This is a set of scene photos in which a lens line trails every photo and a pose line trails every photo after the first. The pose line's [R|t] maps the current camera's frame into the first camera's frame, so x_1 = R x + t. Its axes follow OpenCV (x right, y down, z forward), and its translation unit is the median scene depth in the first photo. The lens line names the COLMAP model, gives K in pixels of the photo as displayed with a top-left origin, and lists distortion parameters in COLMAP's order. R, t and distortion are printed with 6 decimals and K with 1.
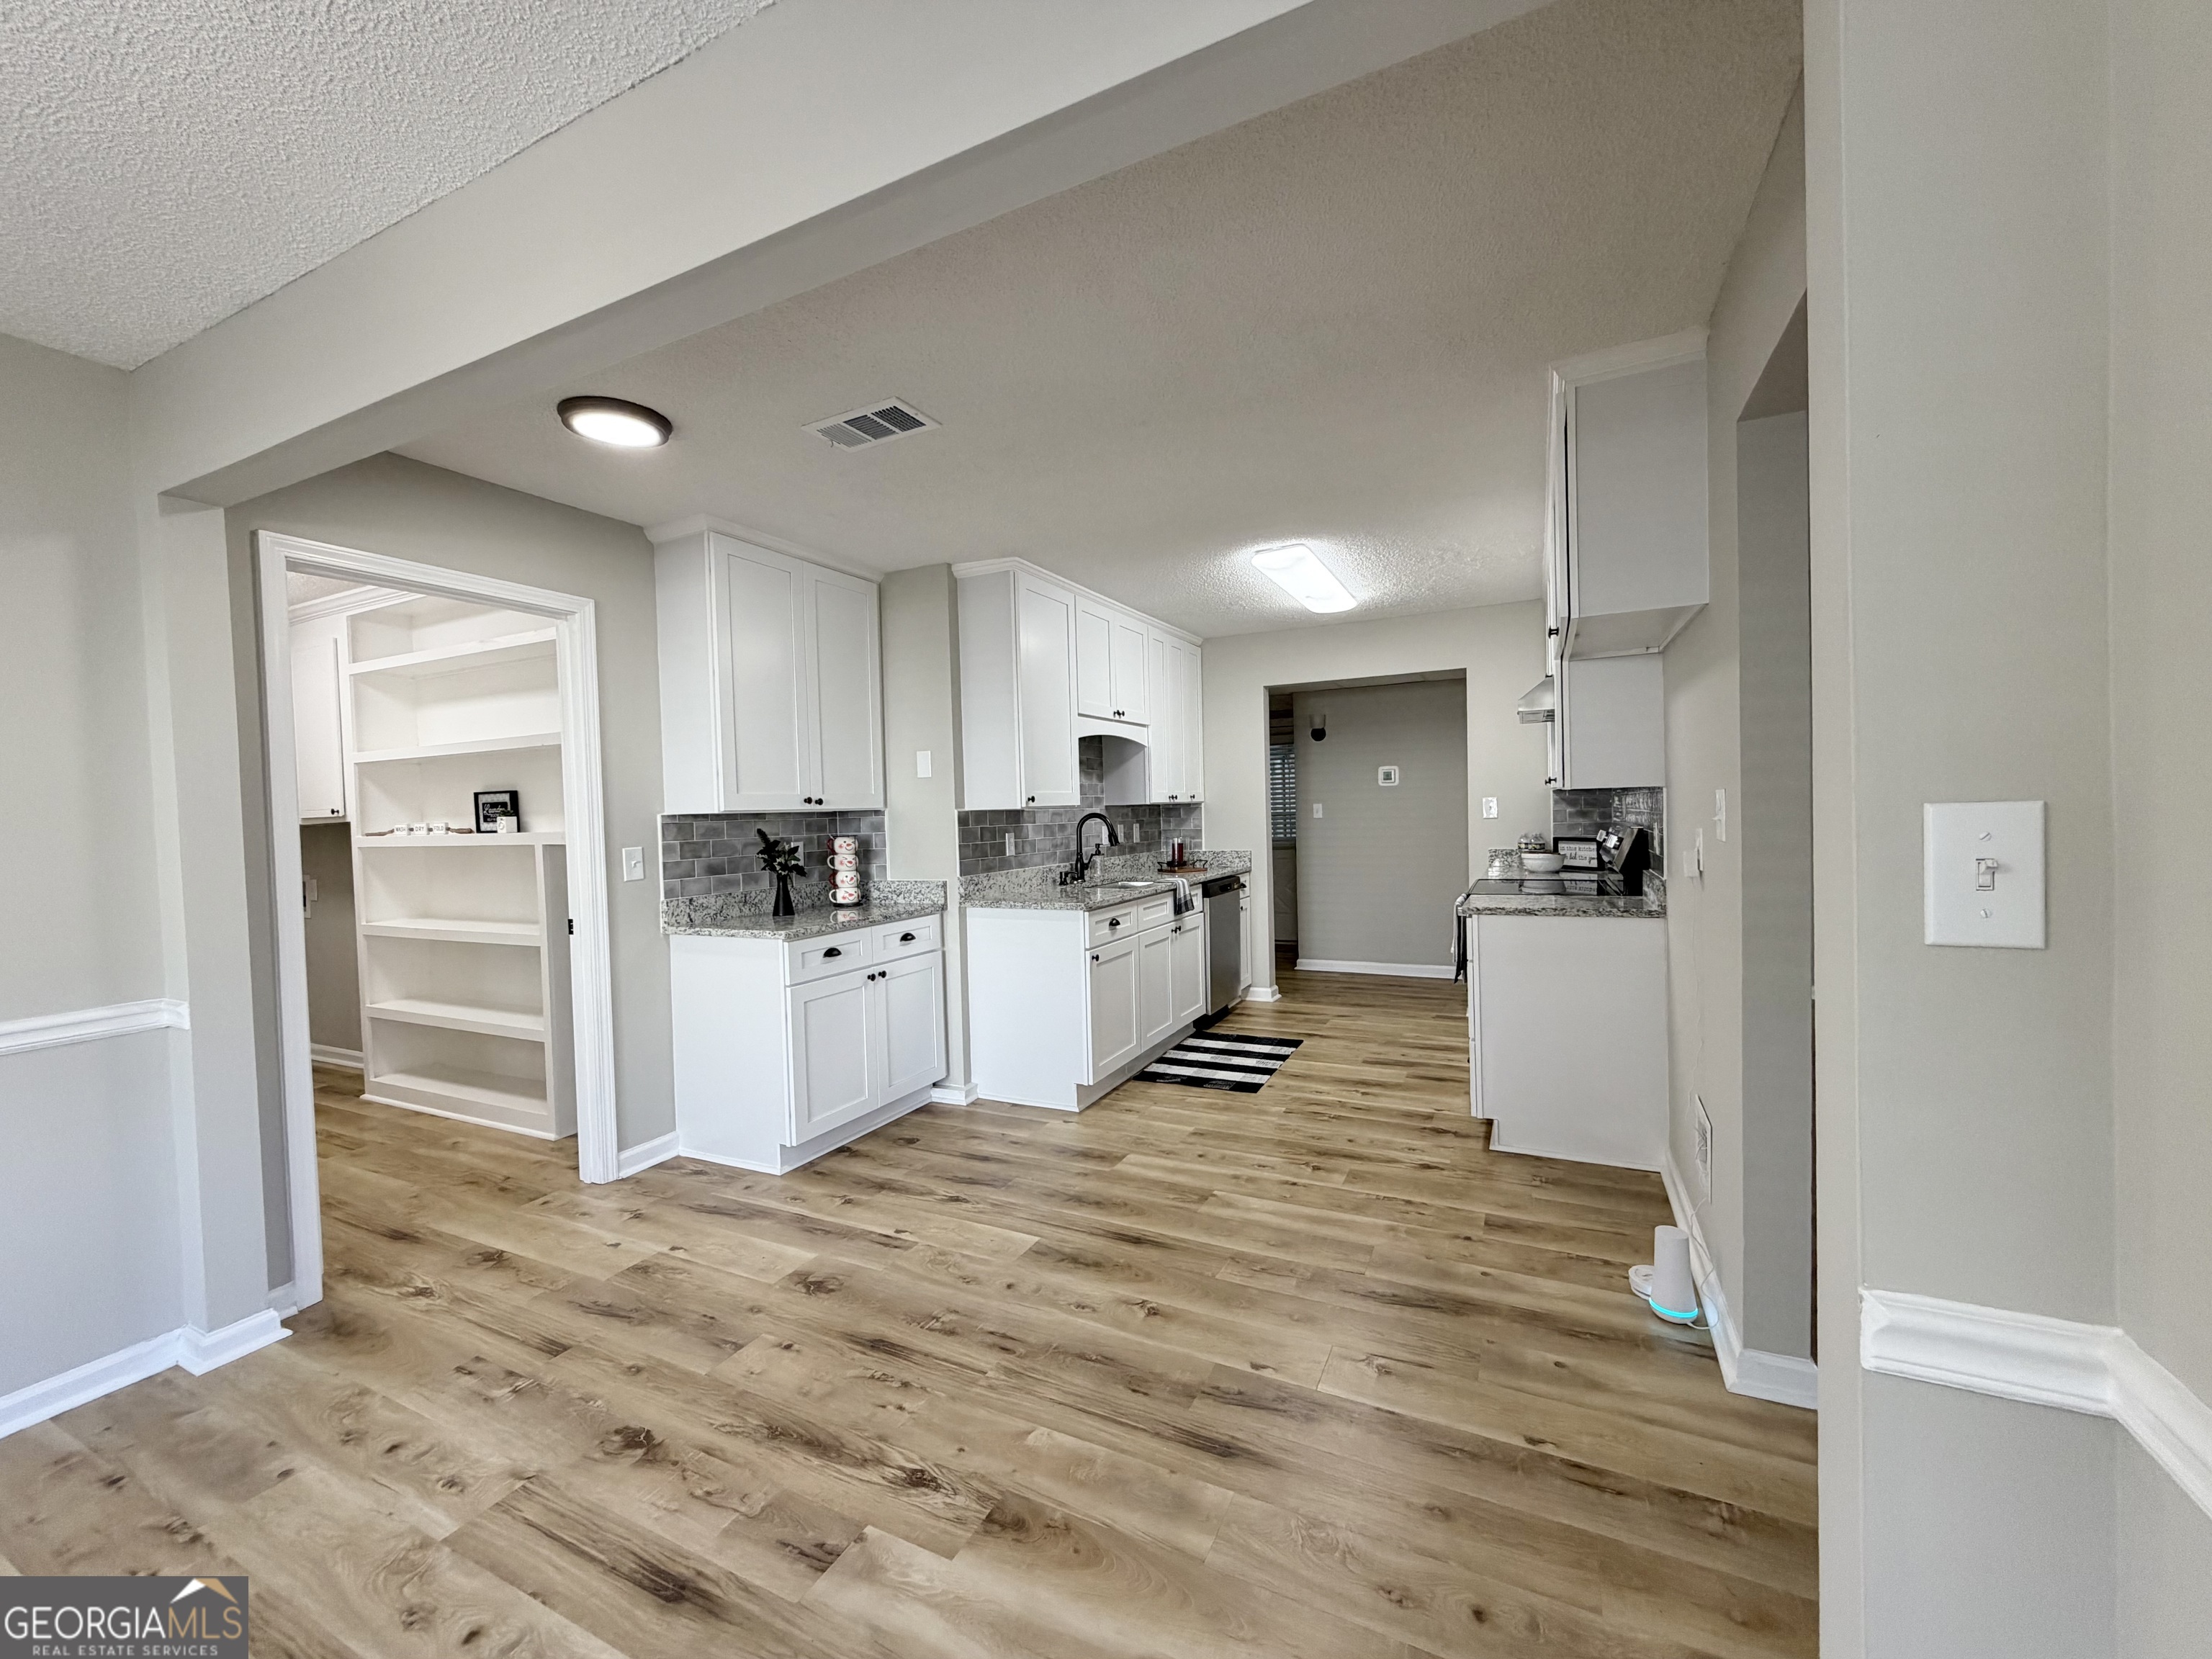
lens RADIAL K [[884.3, 0, 1105.7], [0, 884.3, 831.8], [0, 0, 1]] dist [0.001244, 0.000233]
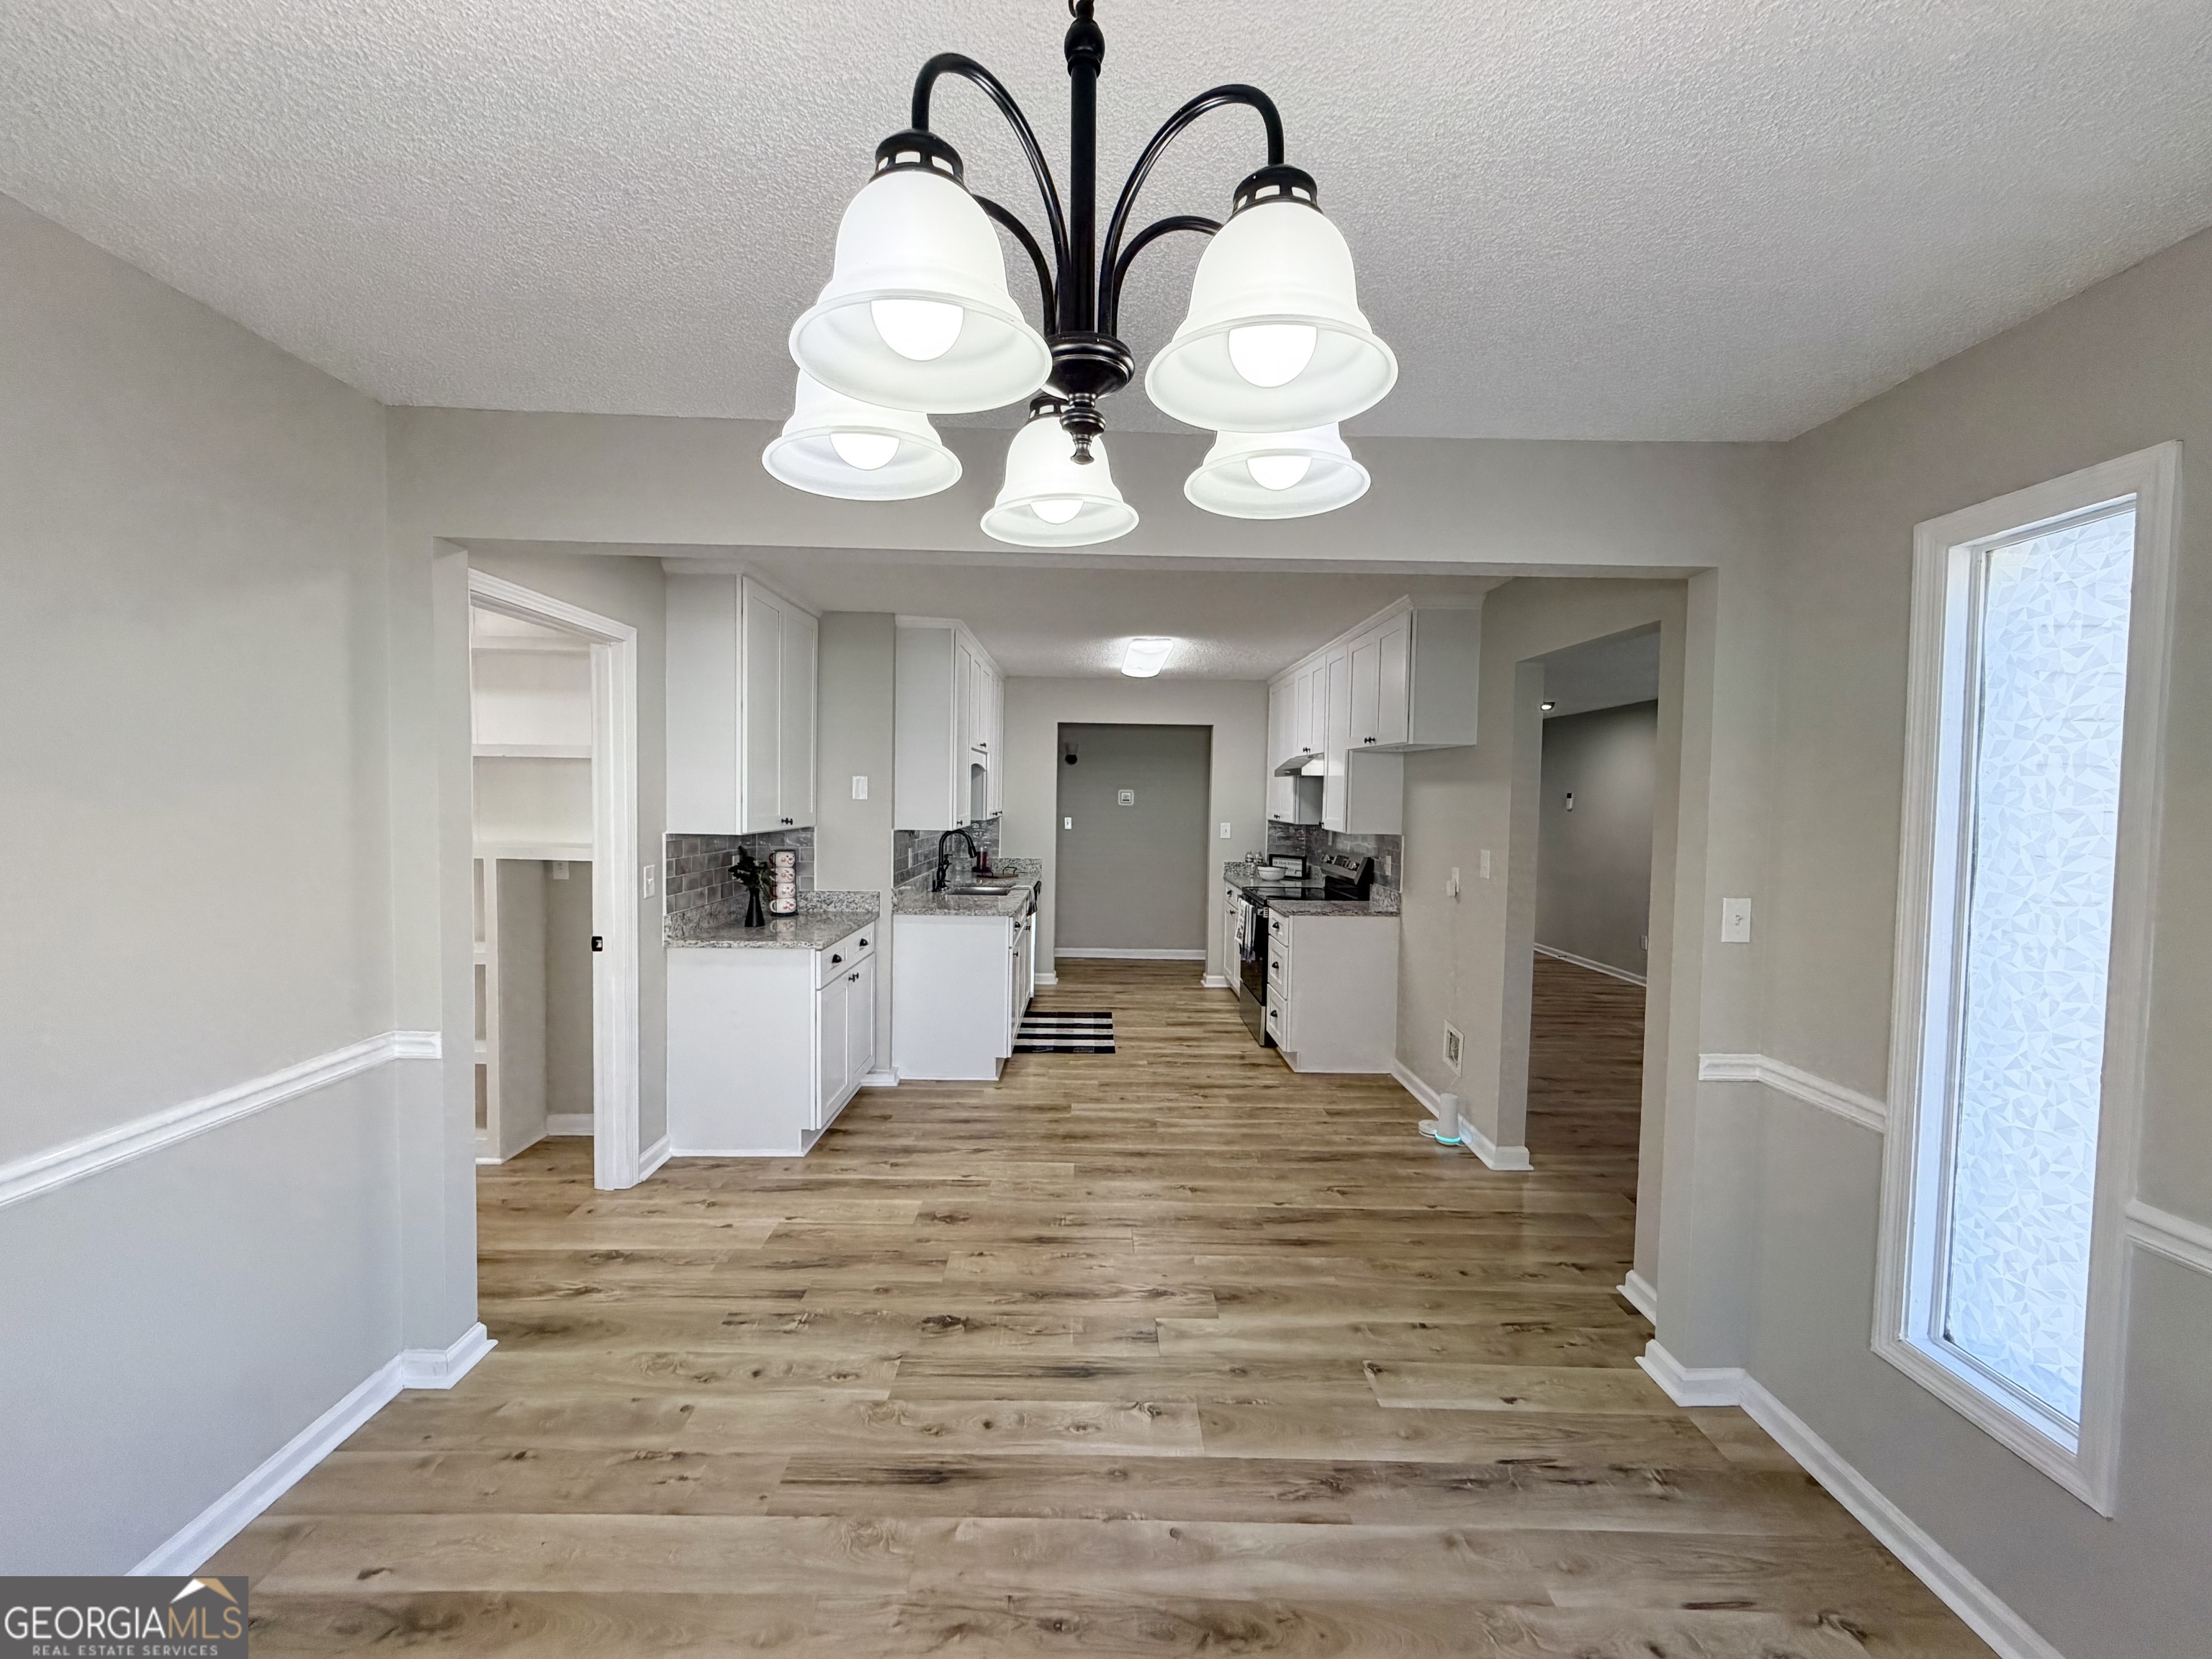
lens RADIAL K [[884.3, 0, 1103.3], [0, 884.3, 828.9], [0, 0, 1]] dist [0.001244, 0.000233]
pose [[0.889034, 0.026470, 0.457075, -0.569786], [-0.032073, 0.999475, 0.004502, -0.050437], [-0.456716, -0.018662, 0.889417, -0.181627]]
